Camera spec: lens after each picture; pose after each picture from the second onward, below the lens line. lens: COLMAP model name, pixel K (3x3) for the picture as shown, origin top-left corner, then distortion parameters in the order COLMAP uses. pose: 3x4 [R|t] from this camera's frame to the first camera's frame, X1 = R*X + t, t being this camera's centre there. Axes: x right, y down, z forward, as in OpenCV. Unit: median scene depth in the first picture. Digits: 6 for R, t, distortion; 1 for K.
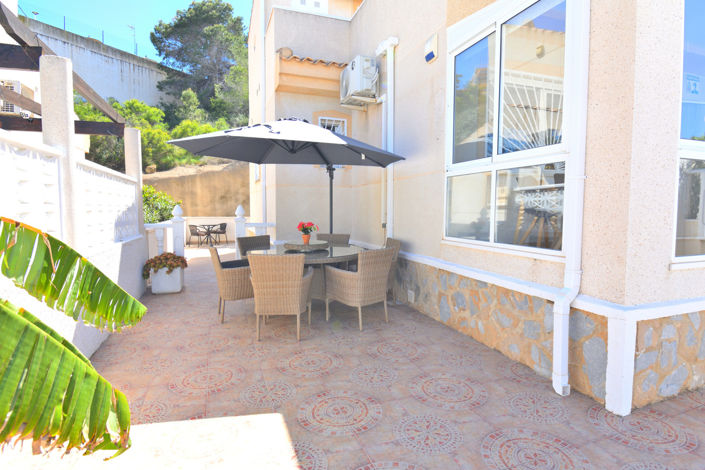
lens RADIAL K [[372.4, 0, 352.5], [0, 372.4, 235.0], [0, 0, 1]] dist [0.002346, -0.021788]
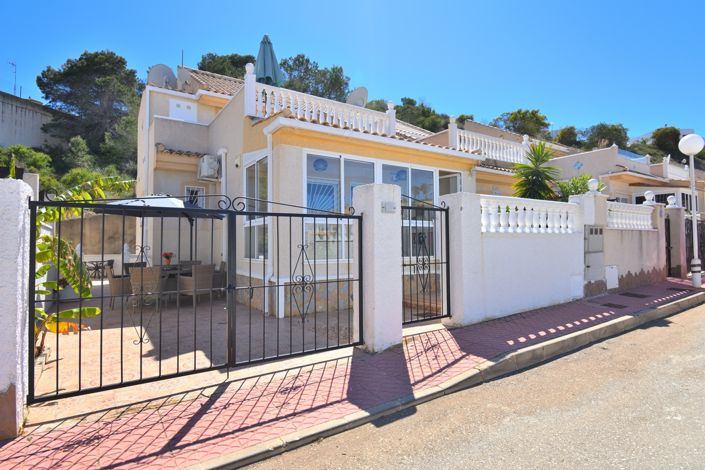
lens RADIAL K [[372.4, 0, 352.5], [0, 372.4, 235.0], [0, 0, 1]] dist [0.002346, -0.021788]
pose [[0.968862, -0.003084, 0.247582, 0.058019], [0.028910, 0.994492, -0.100749, 0.017380], [-0.245908, 0.104769, 0.963614, -0.184220]]
